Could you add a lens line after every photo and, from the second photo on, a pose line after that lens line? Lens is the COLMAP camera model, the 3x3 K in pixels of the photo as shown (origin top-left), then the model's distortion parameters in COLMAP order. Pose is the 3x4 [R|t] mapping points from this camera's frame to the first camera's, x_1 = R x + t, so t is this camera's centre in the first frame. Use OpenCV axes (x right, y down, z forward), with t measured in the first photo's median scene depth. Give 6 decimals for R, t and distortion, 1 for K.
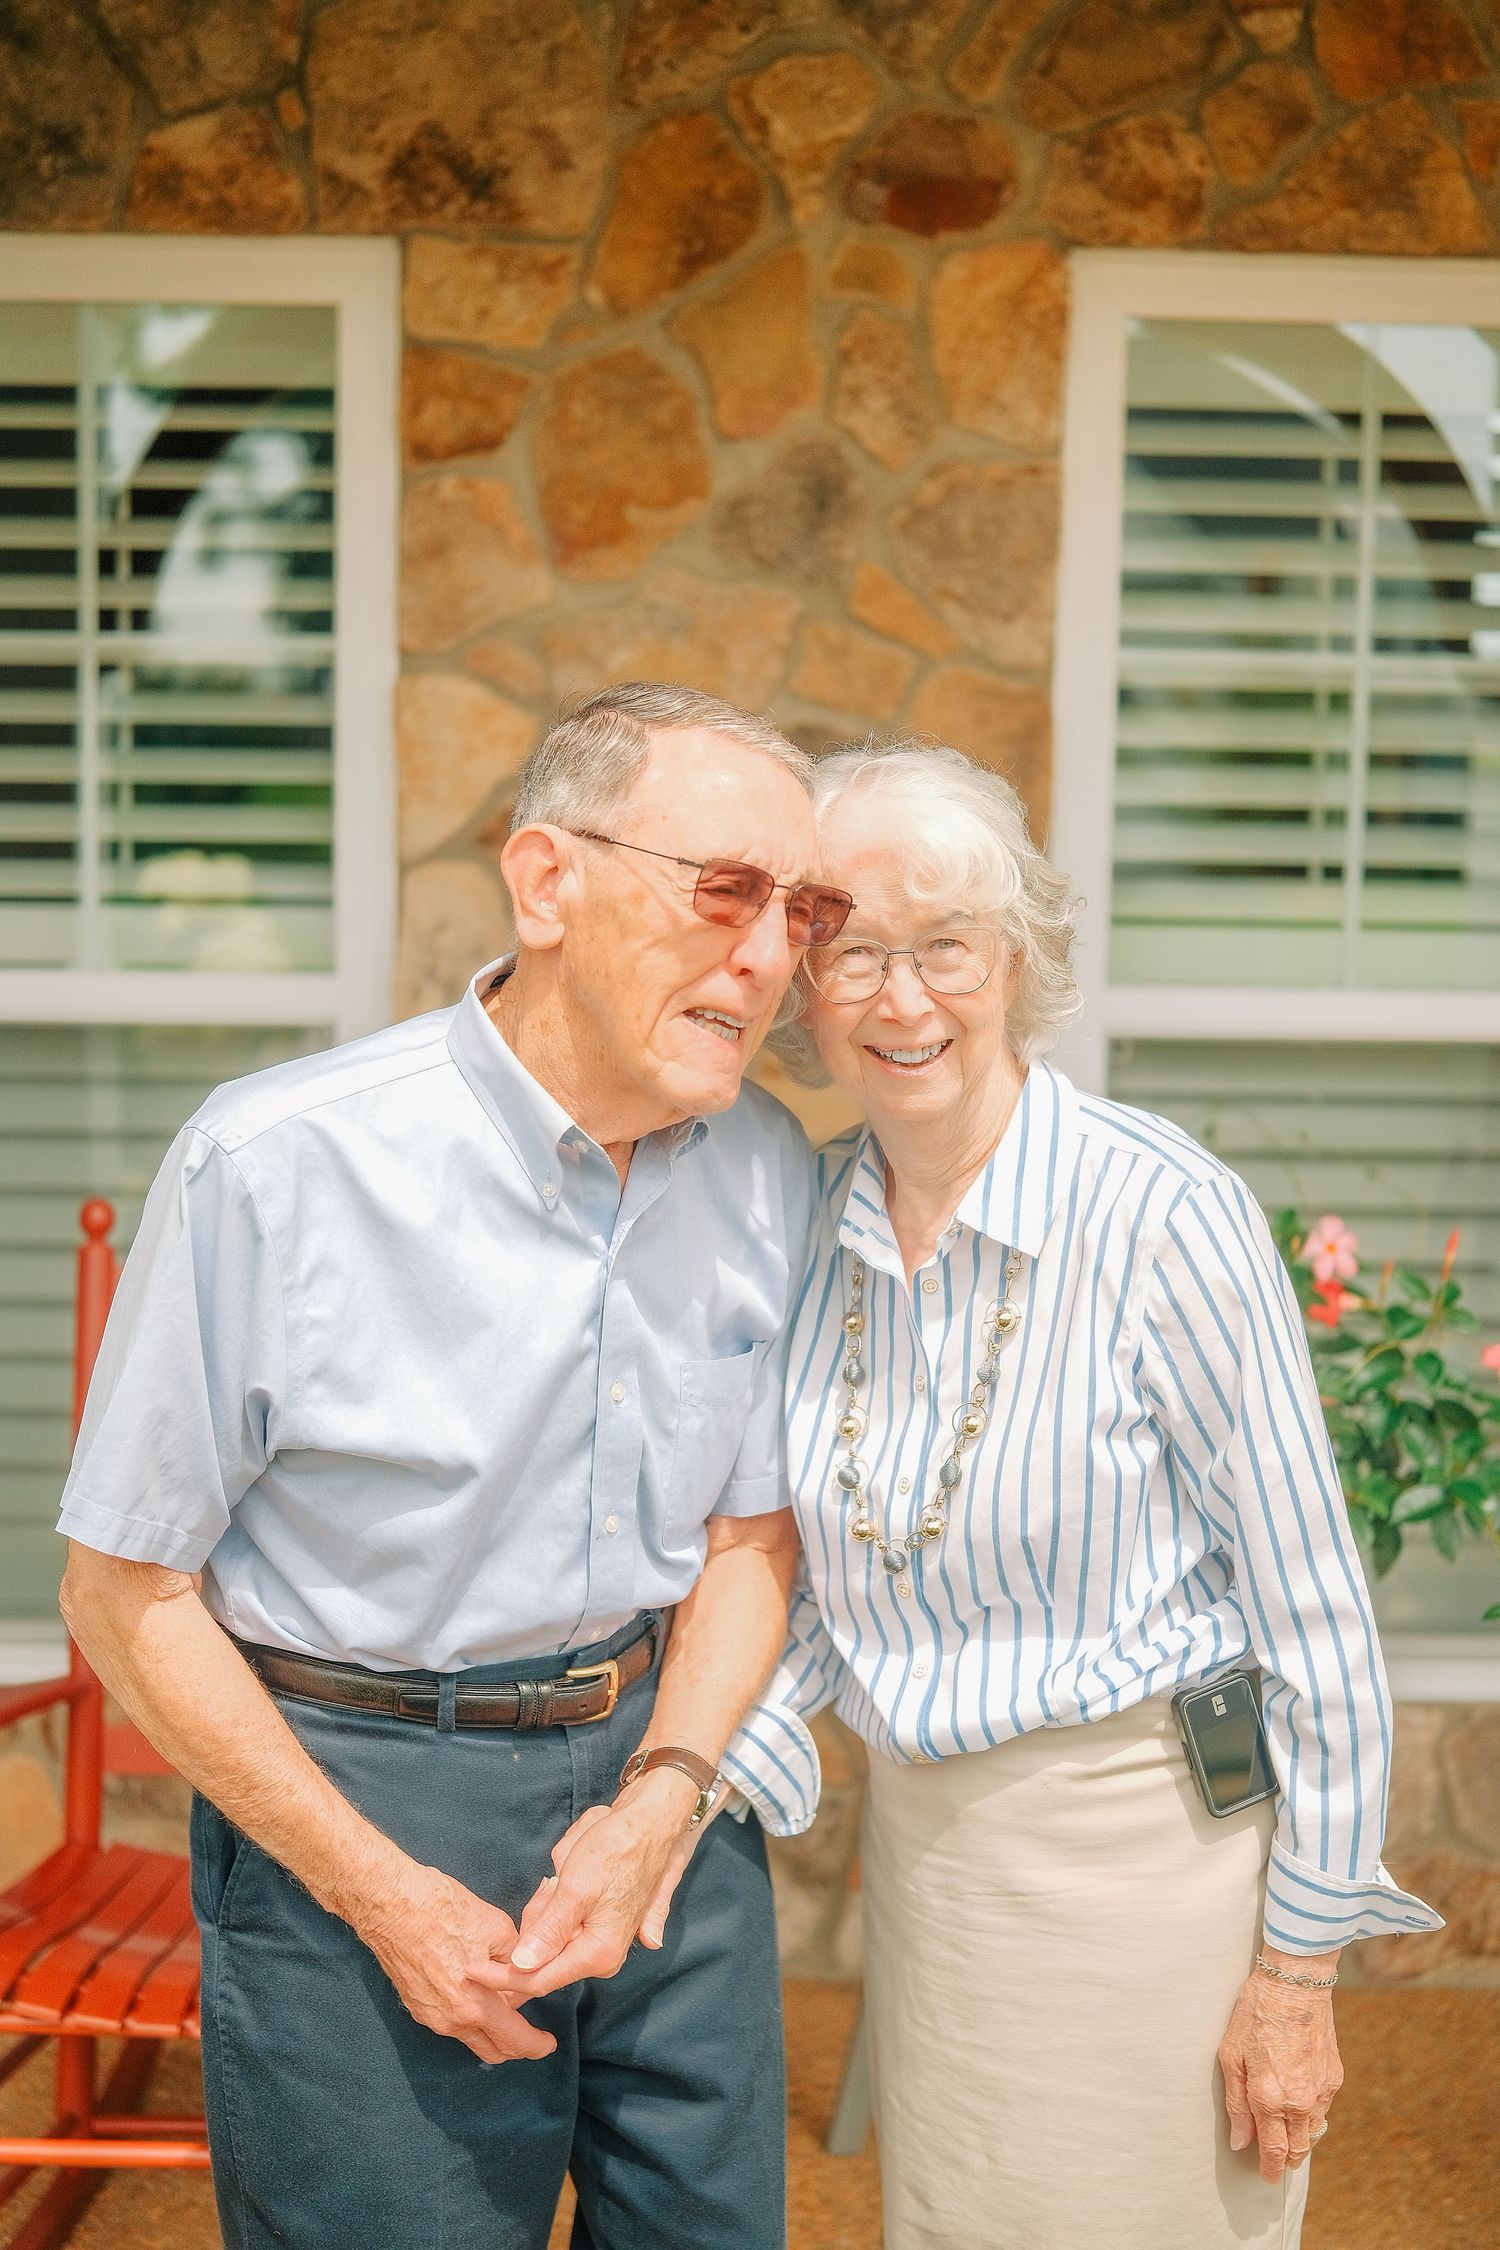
lens RADIAL K [[2655.5, 0, 764.7], [0, 2655.5, 1163.9], [0, 0, 1]] dist [-0.046295, 0.000000]
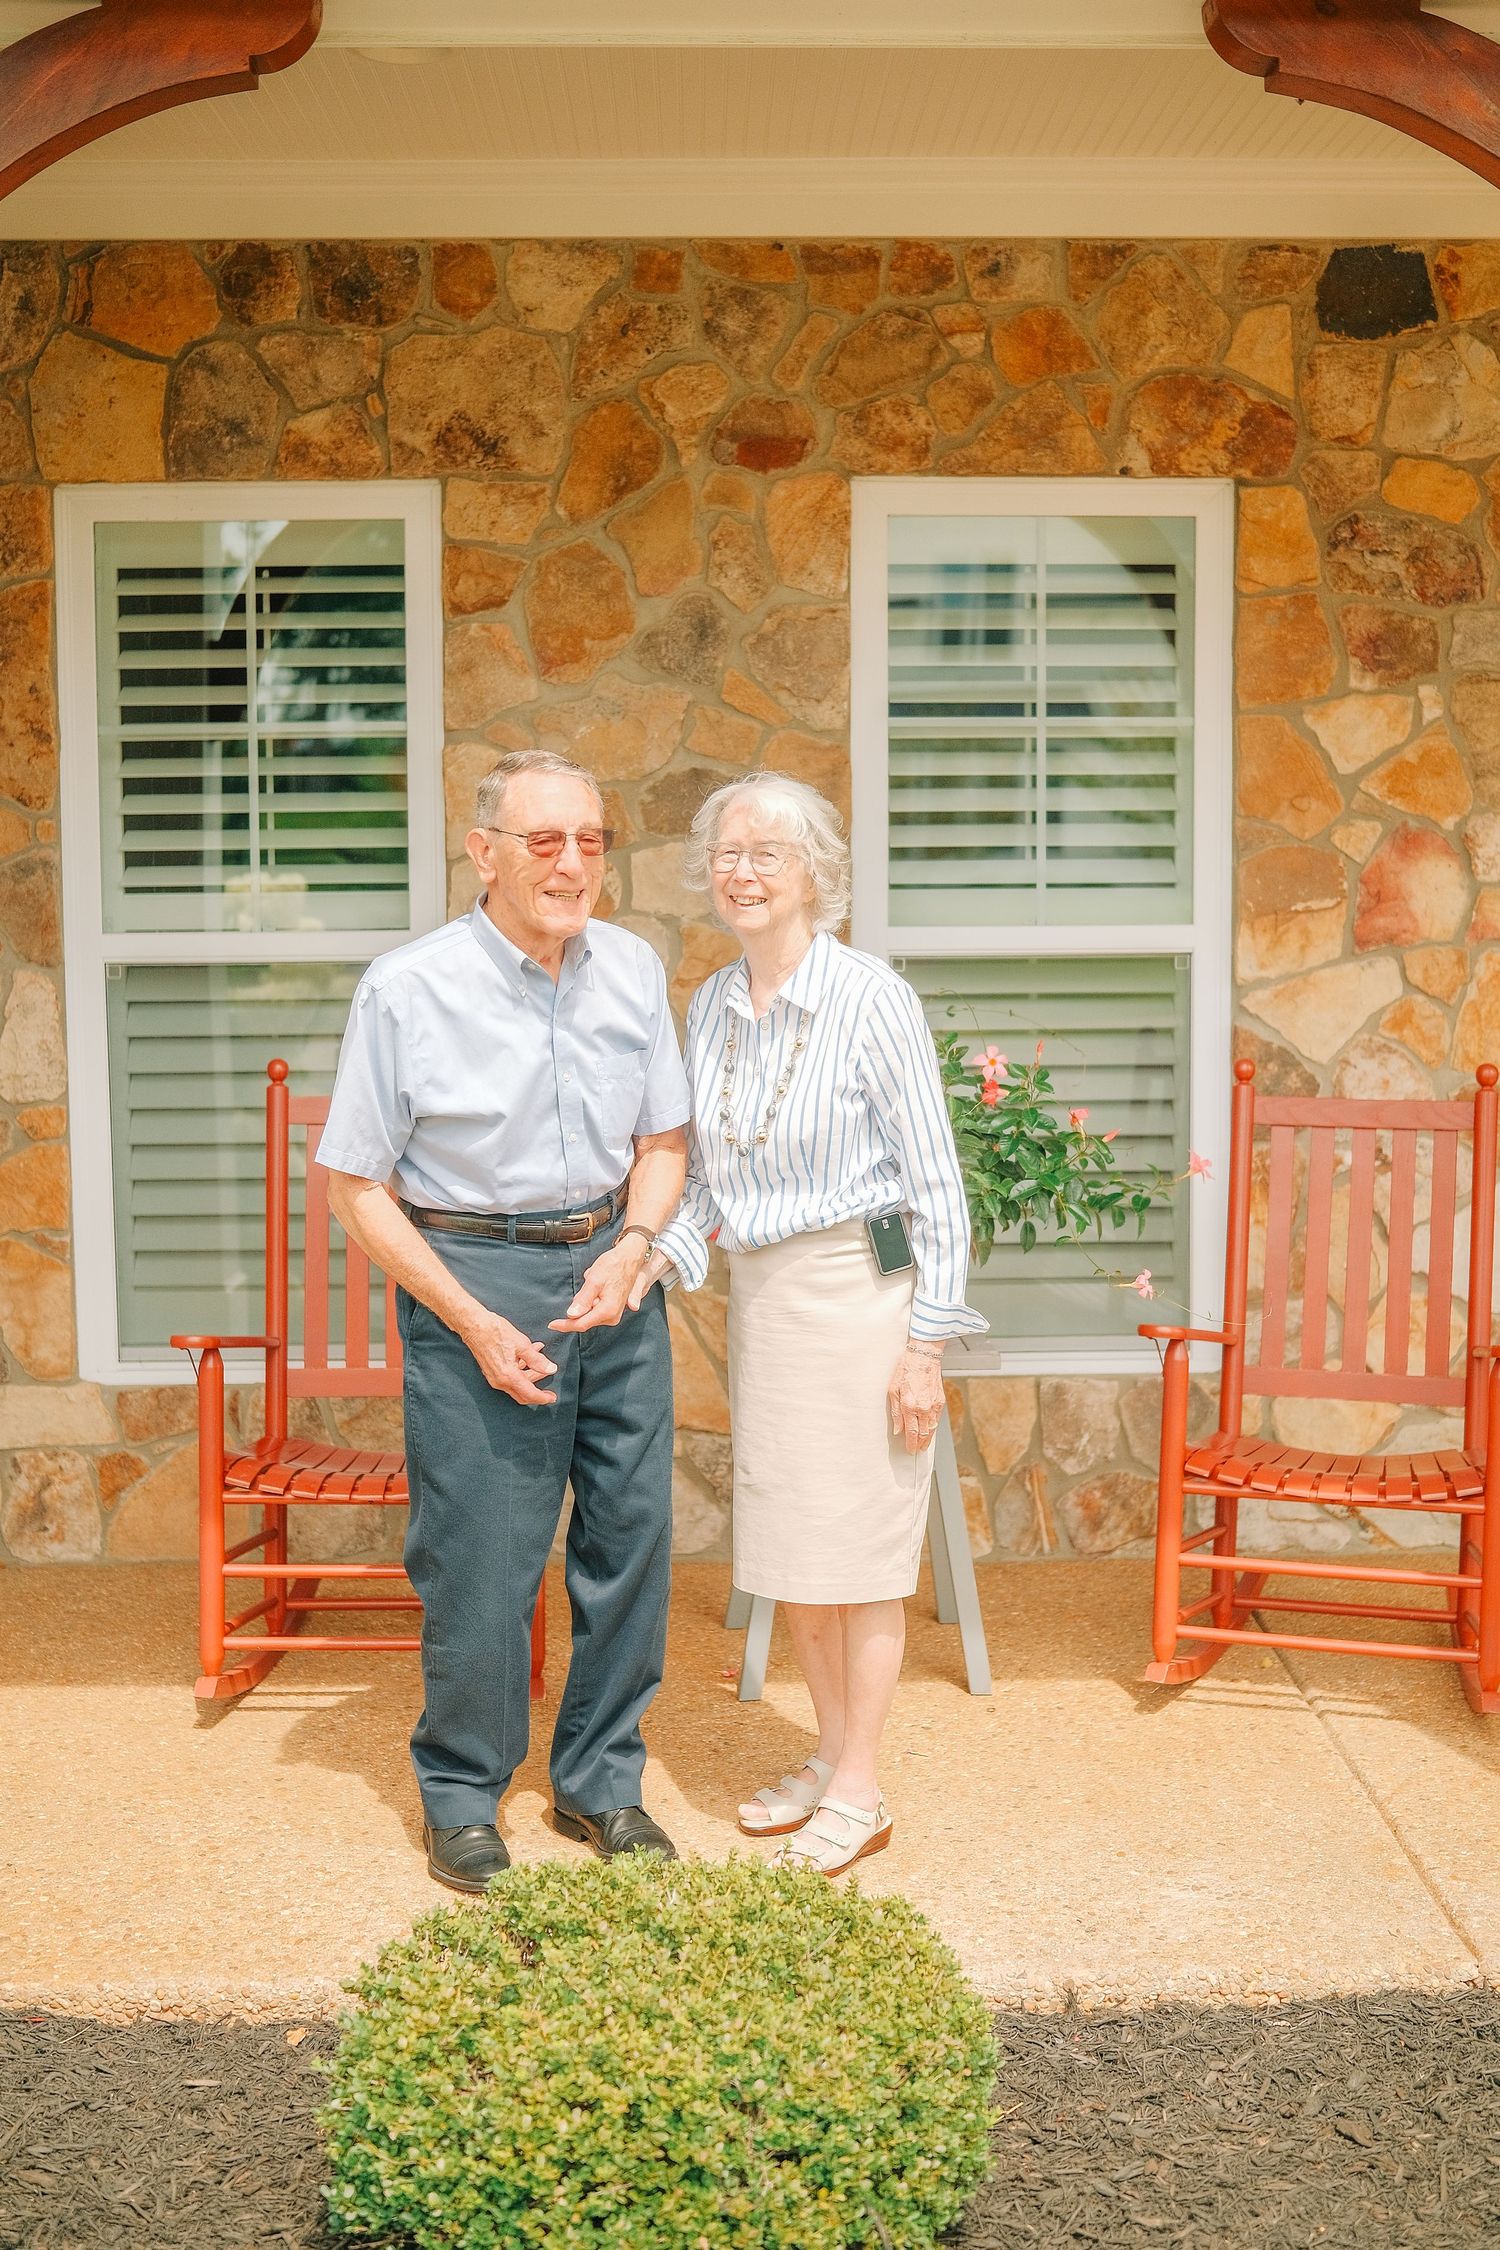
lens RADIAL K [[2655.5, 0, 779.2], [0, 2655.5, 1081.1], [0, 0, 1]] dist [-0.046295, 0.000000]
pose [[0.999505, -0.025397, 0.018559, 0.031826], [0.026524, 0.997646, -0.063242, 0.132750], [-0.016909, 0.063703, 0.997826, -0.626720]]
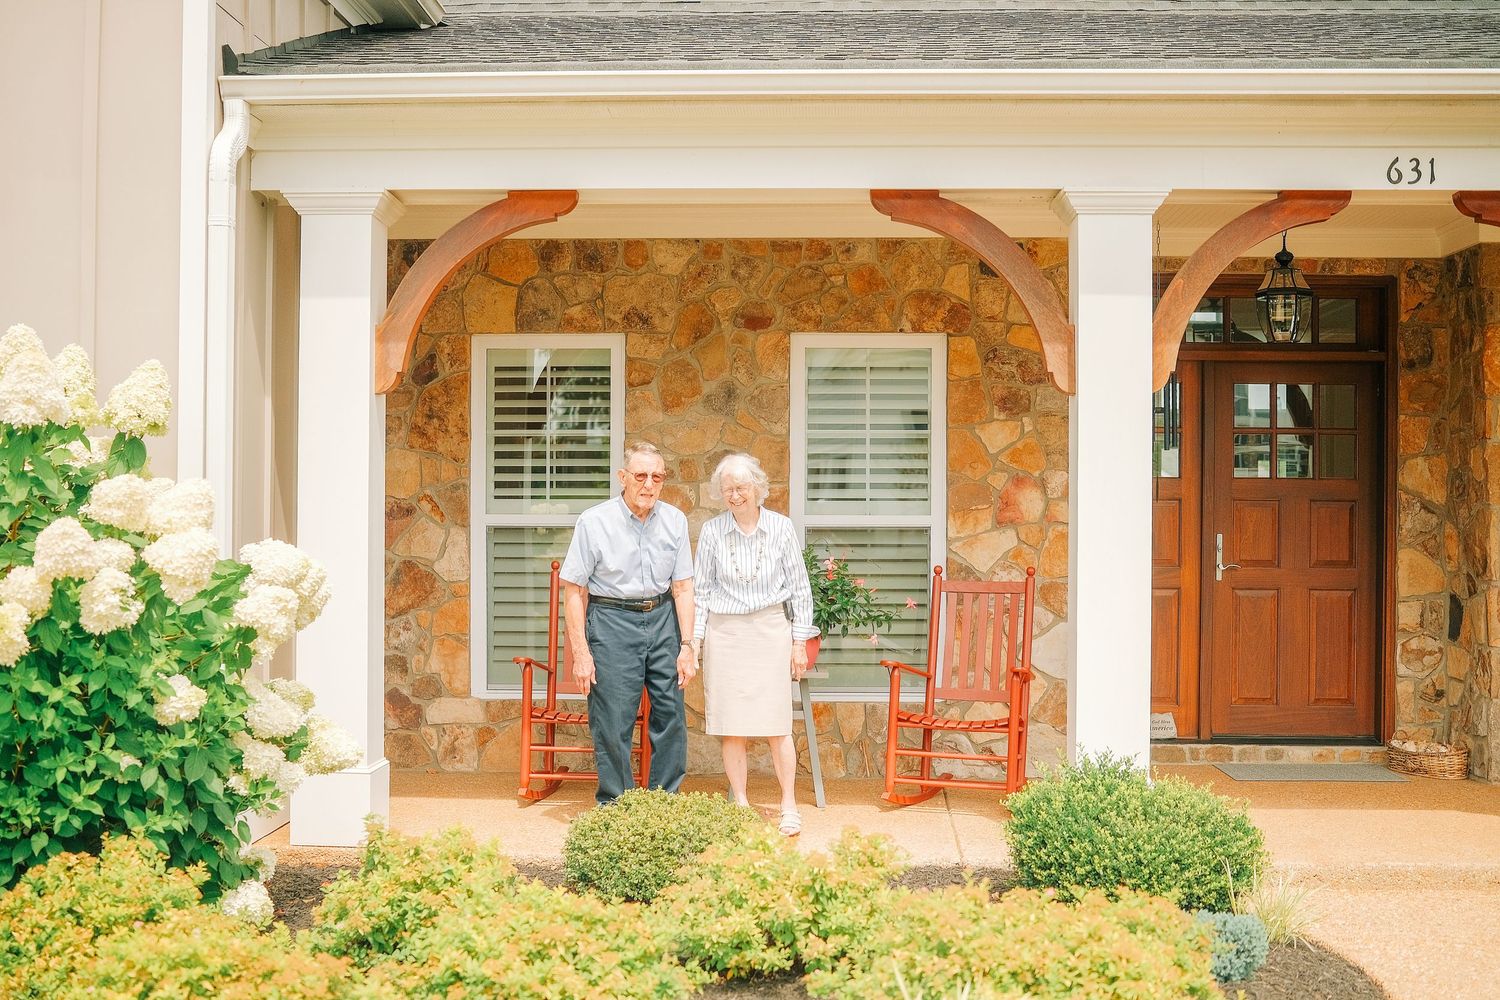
lens RADIAL K [[1770.4, 0, 798.2], [0, 1770.4, 486.5], [0, 0, 1]] dist [-0.046295, 0.000000]
pose [[0.999285, -0.014841, -0.034779, 0.222138], [0.009496, 0.988777, -0.149097, 0.296765], [0.036601, 0.148660, 0.988211, -1.674019]]
